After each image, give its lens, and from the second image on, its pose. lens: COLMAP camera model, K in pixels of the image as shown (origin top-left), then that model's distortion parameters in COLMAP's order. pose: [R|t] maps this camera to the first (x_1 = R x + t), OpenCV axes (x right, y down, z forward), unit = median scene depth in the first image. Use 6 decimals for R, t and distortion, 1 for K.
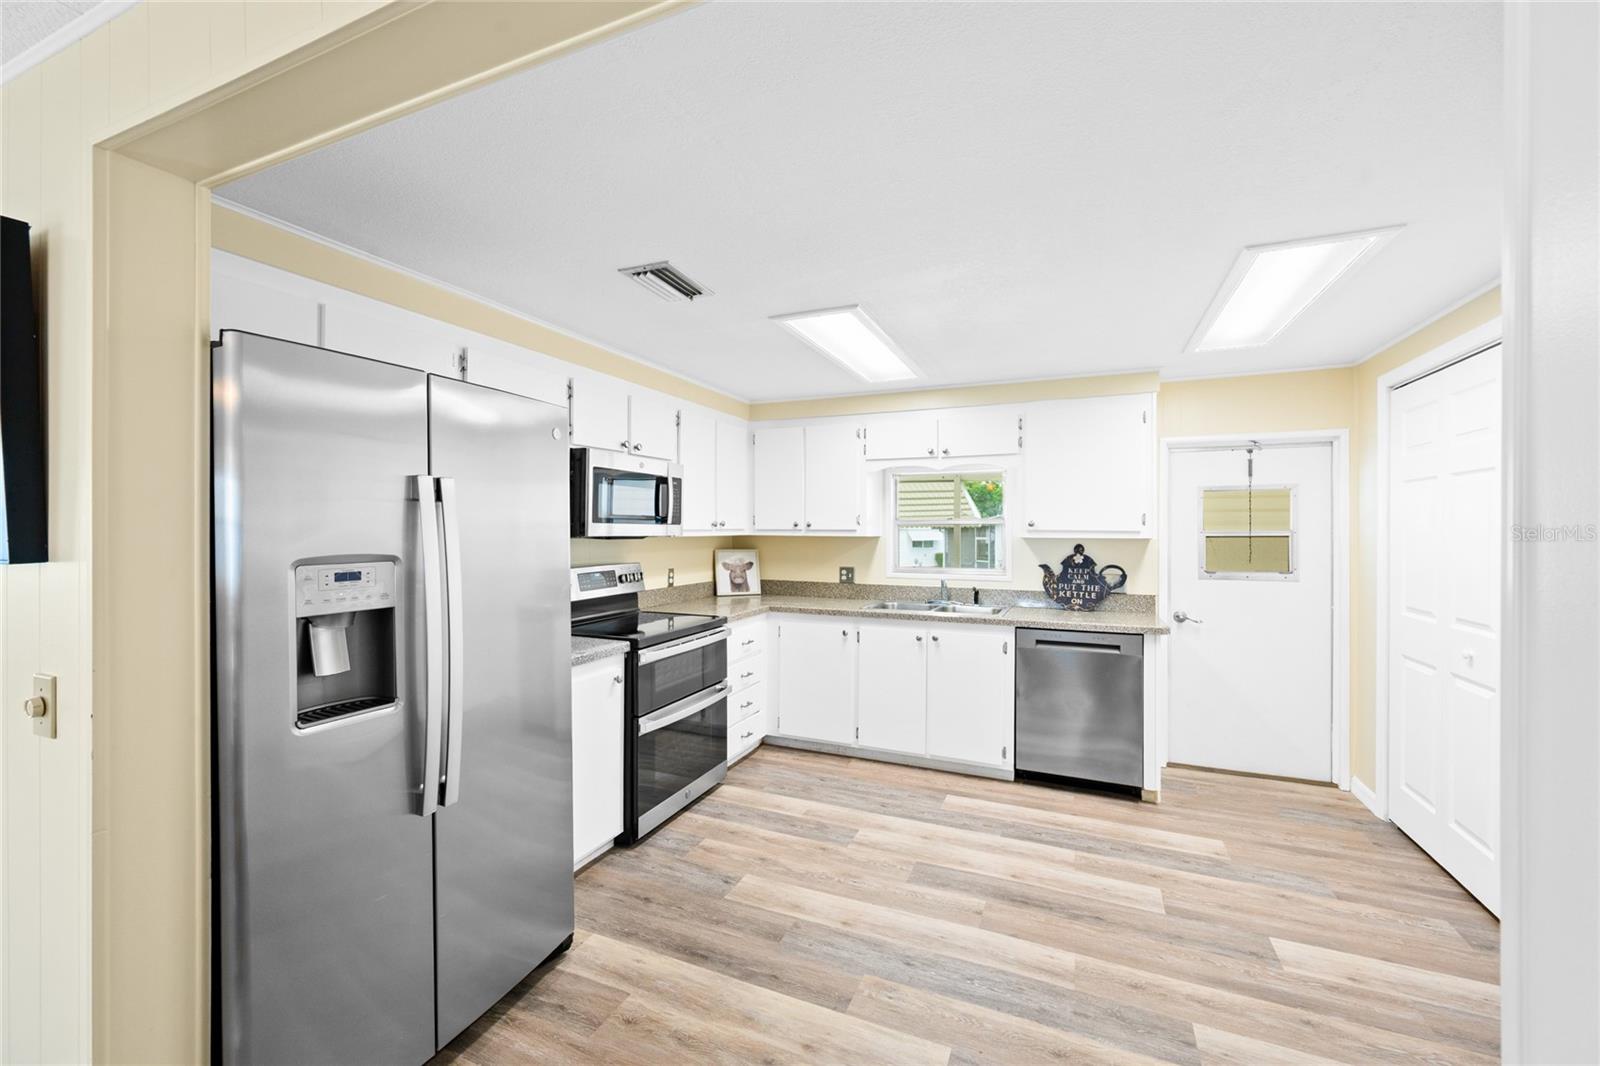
lens RADIAL K [[624.5, 0, 810.6], [0, 624.5, 536.0], [0, 0, 1]] dist [0.000394, -0.000110]
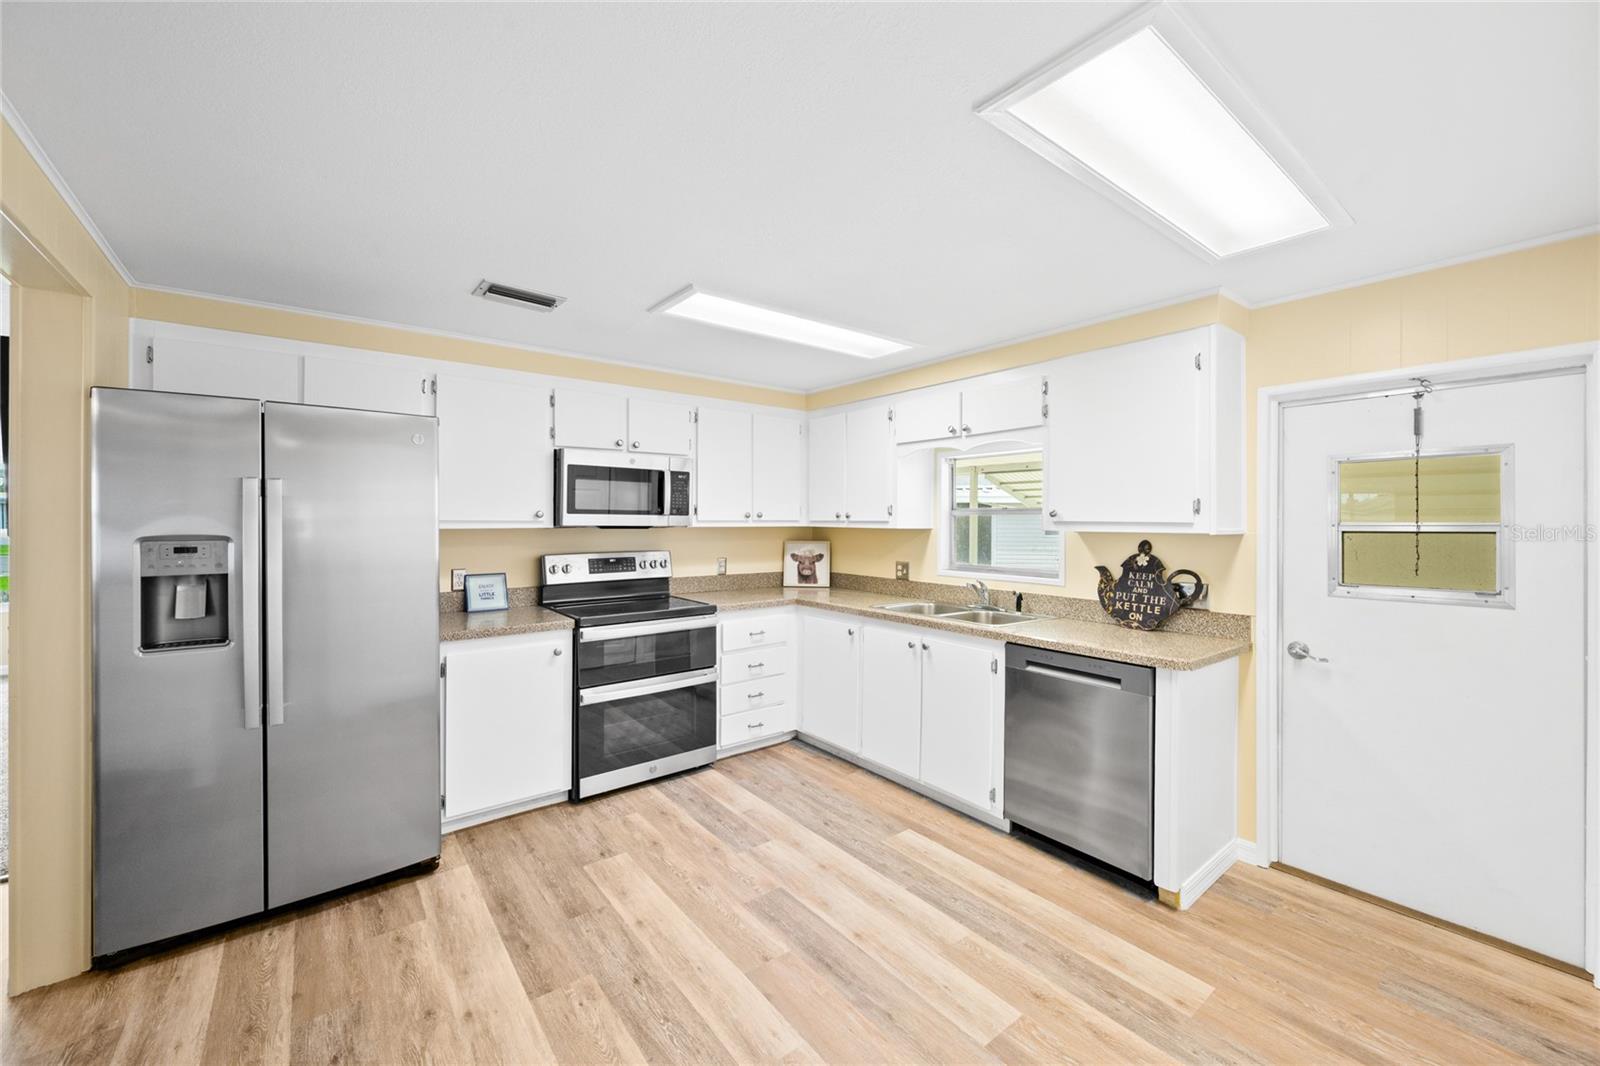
lens RADIAL K [[621.8, 0, 807.0], [0, 621.8, 526.1], [0, 0, 1]] dist [-0.000191, 0.000159]
pose [[0.881699, 0.005073, -0.471785, 0.470249], [-0.007744, 0.999963, -0.003720, 0.001996], [0.471749, 0.006933, 0.881706, 0.167679]]
